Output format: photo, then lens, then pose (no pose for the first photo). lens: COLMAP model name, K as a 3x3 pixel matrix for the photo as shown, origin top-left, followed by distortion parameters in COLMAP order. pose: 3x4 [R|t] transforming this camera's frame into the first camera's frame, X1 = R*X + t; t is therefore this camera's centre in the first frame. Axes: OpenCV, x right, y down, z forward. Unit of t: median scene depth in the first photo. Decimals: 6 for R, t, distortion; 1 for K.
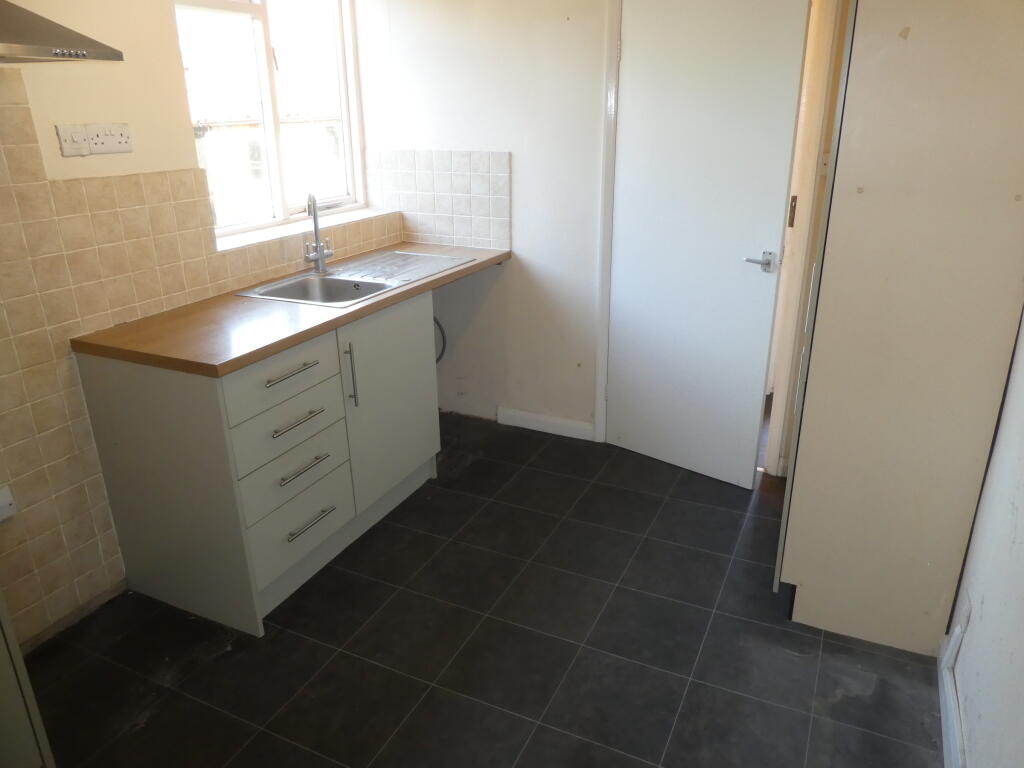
lens RADIAL K [[736.4, 0, 512.0], [0, 736.4, 384.0], [0, 0, 1]] dist [0.020984, 0.002107]
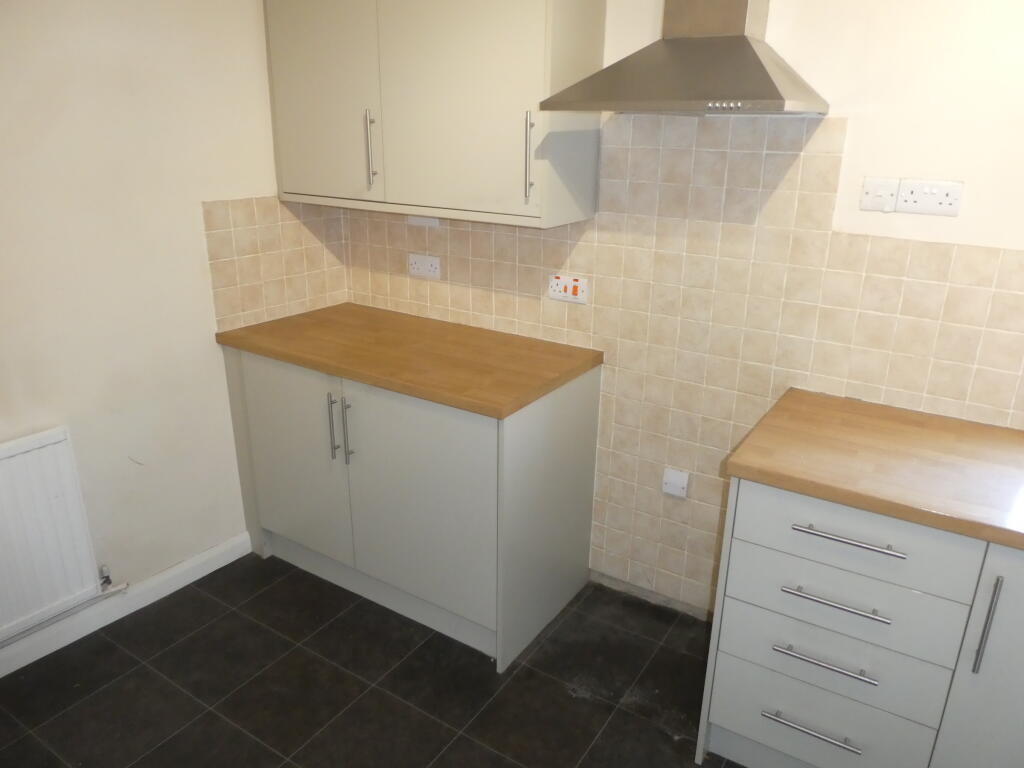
lens RADIAL K [[731.4, 0, 521.7], [0, 731.4, 382.2], [0, 0, 1]] dist [-0.019458, -0.002355]
pose [[-0.135795, 0.330139, -0.934113, 0.349218], [-0.370189, 0.857649, 0.356930, -0.279062], [0.918978, 0.394268, 0.005749, 0.670625]]
